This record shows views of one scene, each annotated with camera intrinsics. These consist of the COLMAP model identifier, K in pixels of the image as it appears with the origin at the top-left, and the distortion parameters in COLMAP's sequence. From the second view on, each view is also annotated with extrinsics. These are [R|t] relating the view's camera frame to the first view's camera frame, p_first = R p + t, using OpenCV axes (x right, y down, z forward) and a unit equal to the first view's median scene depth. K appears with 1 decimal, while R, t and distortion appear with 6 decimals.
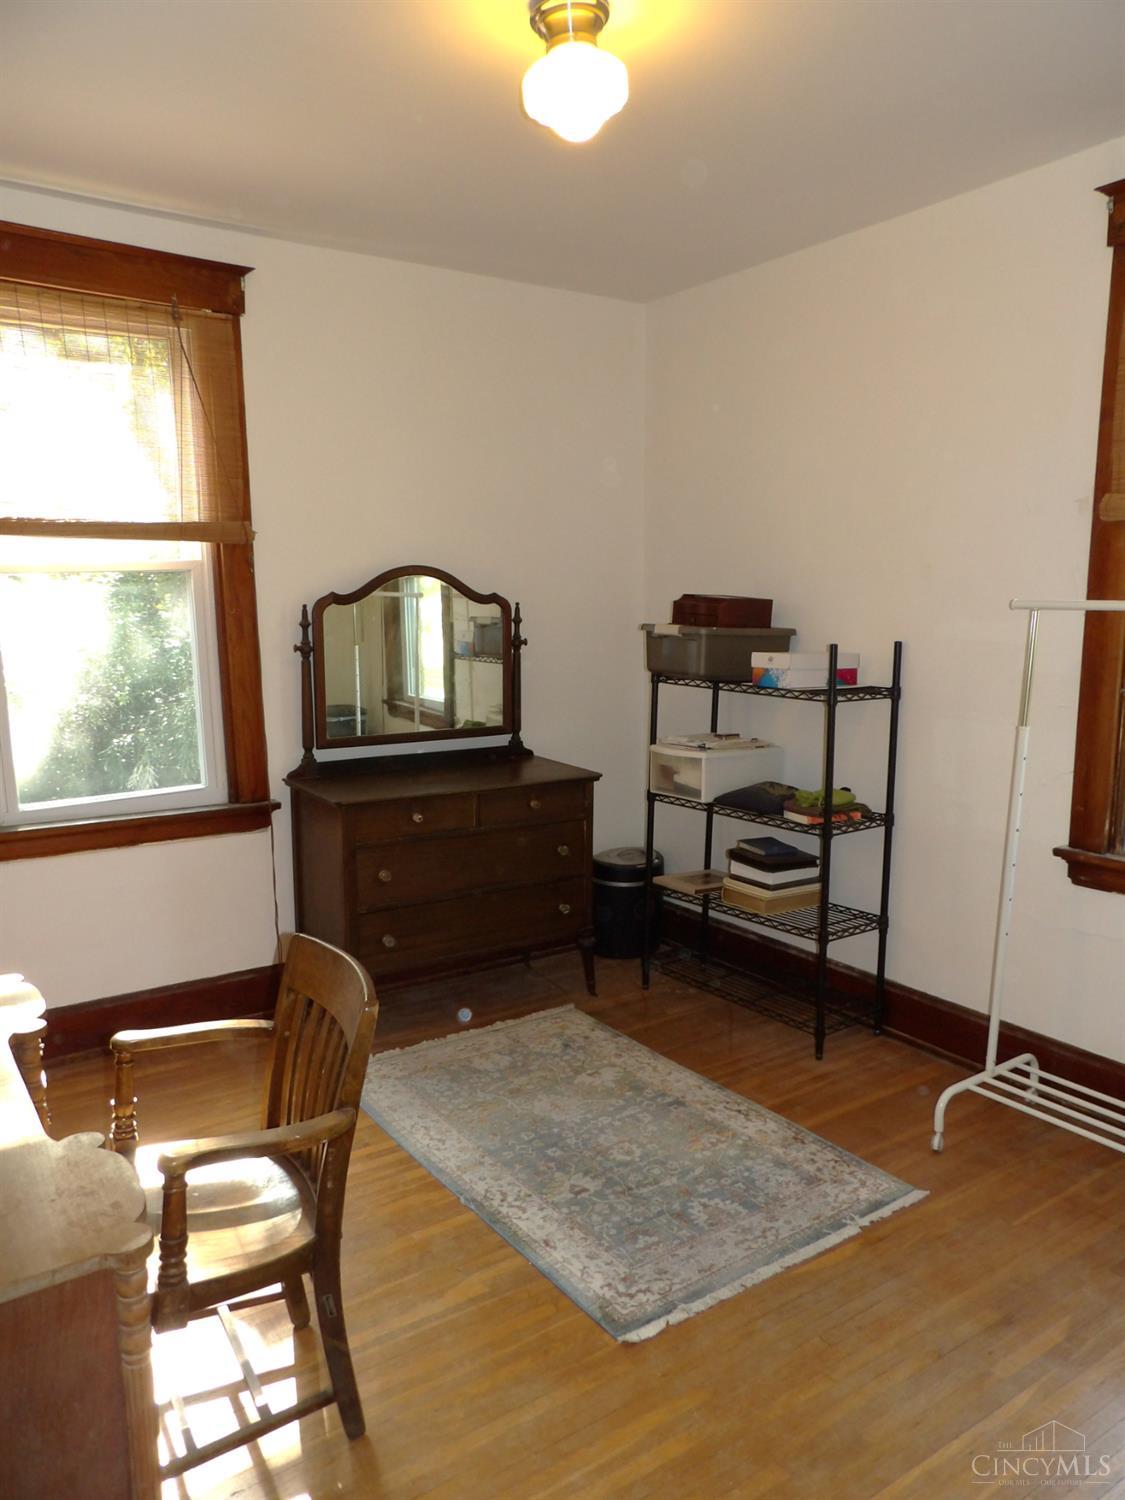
lens RADIAL K [[1097.9, 0, 562.5], [0, 1097.9, 750.0], [0, 0, 1]] dist [-0.039821, 0.069820]
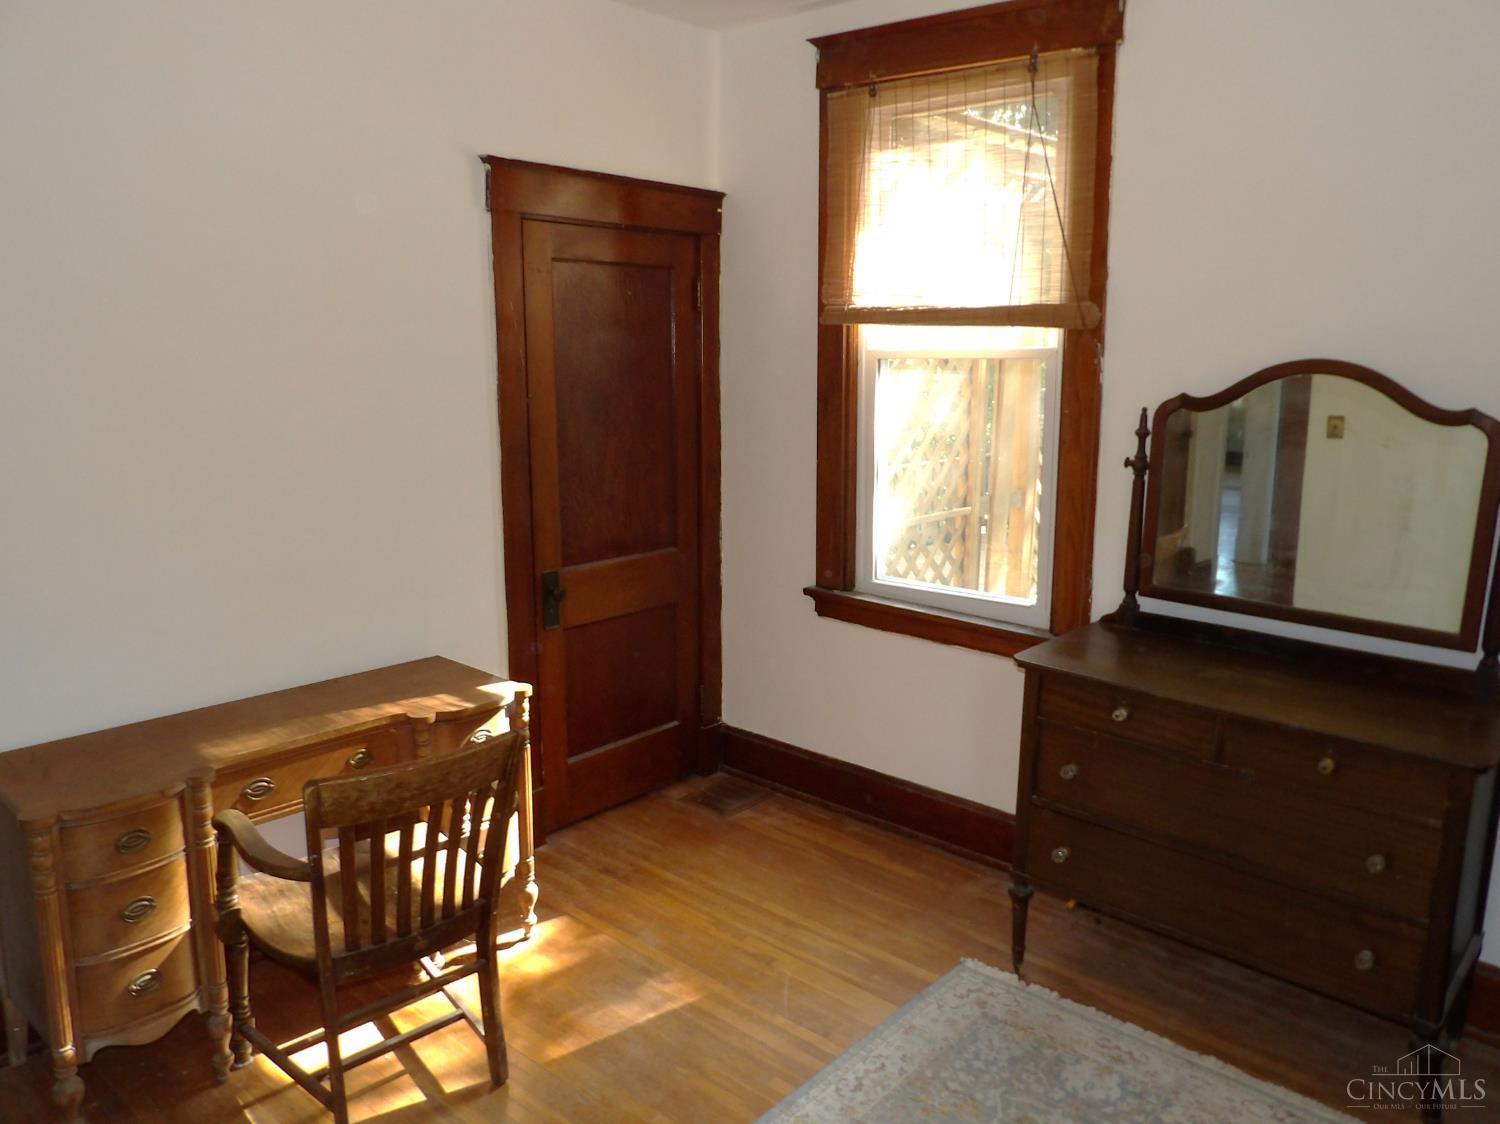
lens RADIAL K [[1097.9, 0, 750.0], [0, 1097.9, 562.0], [0, 0, 1]] dist [-0.039821, 0.069820]
pose [[0.244755, 0.196434, -0.949478, 0.465977], [-0.145004, 0.975665, 0.164472, -0.117606], [0.958681, 0.097423, 0.267282, 0.560721]]
